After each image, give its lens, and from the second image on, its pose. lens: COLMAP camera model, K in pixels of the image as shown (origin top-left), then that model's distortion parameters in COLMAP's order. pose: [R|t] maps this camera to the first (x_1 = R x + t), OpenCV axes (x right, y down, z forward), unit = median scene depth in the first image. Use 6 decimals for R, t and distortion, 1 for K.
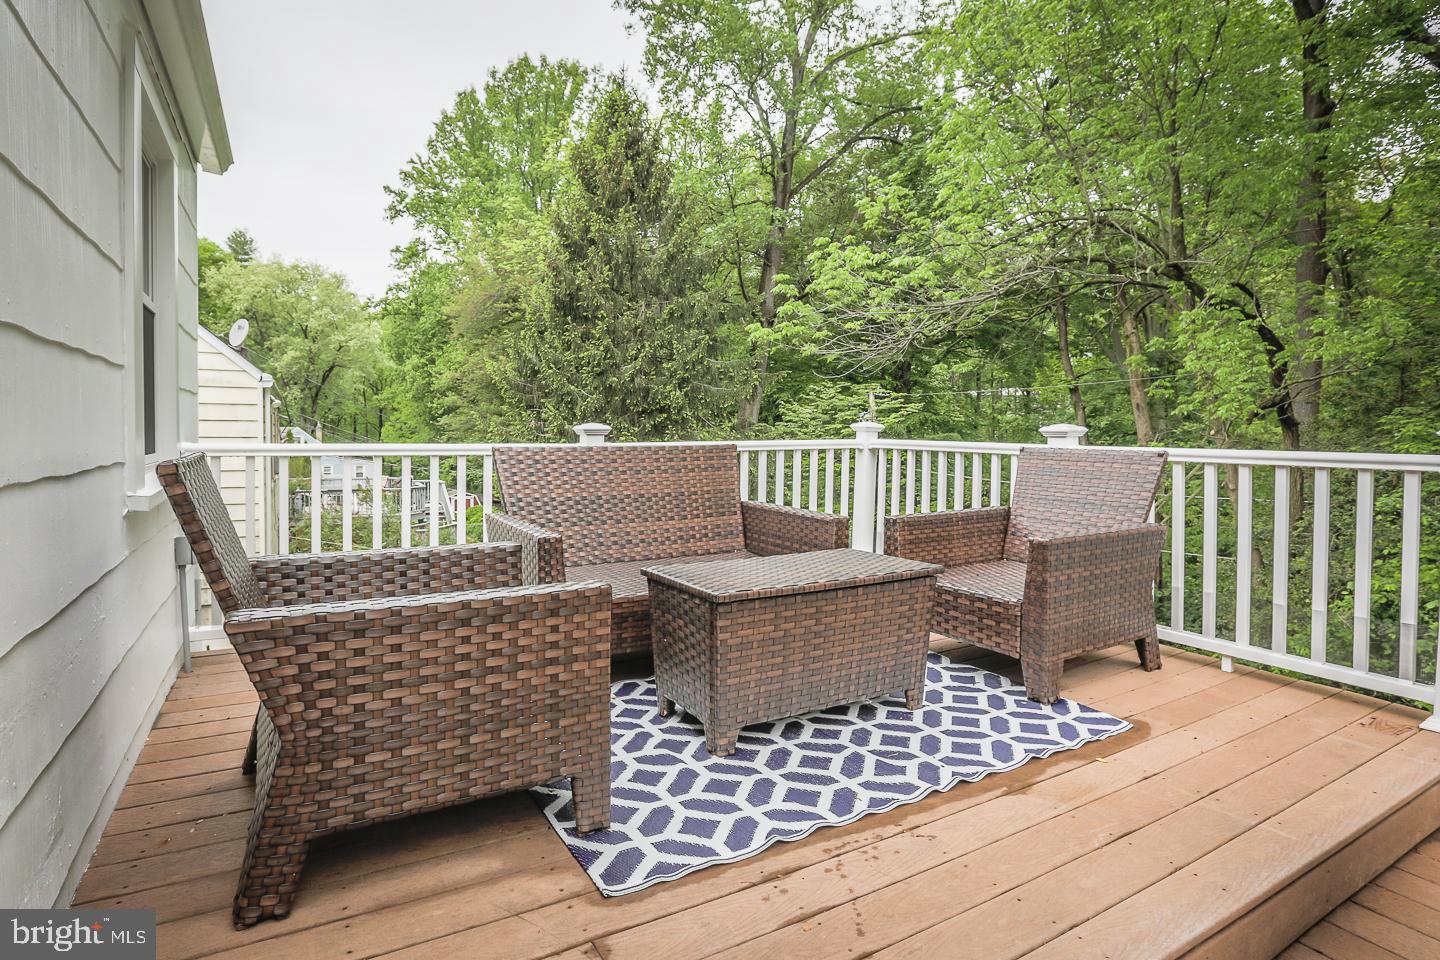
lens RADIAL K [[710.7, 0, 710.3], [0, 710.7, 458.6], [0, 0, 1]] dist [-0.014987, 0.001486]
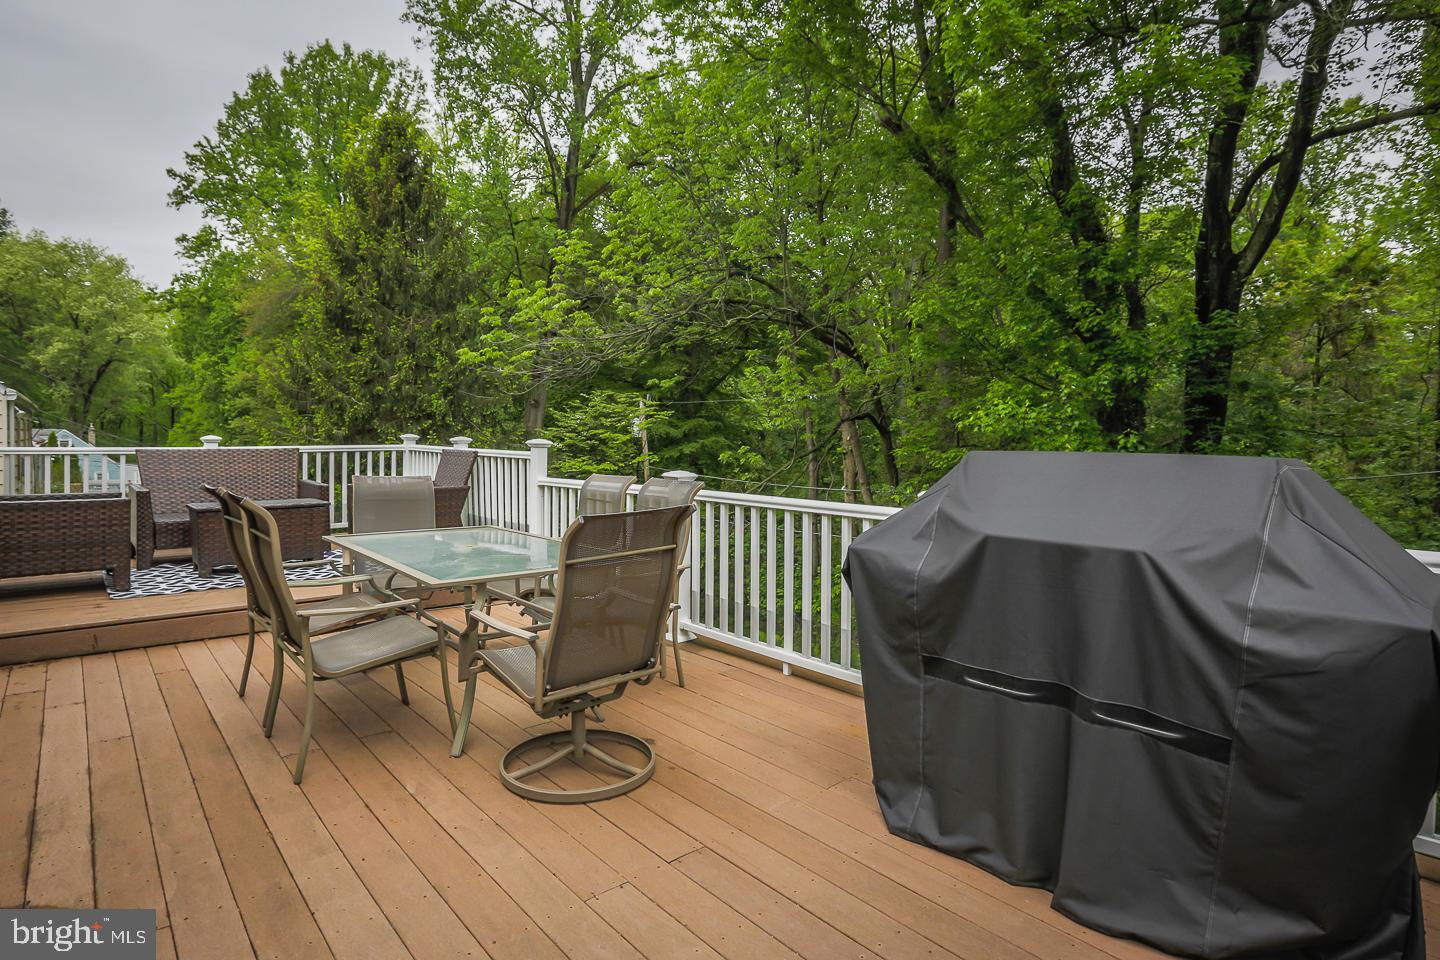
lens RADIAL K [[807.8, 0, 719.6], [0, 807.8, 457.5], [0, 0, 1]] dist [0.002016, 0.003955]
pose [[0.989862, -0.002832, 0.142006, 0.106098], [0.004051, 0.999957, -0.008295, 0.003474], [-0.141977, 0.008786, 0.989831, -0.153570]]
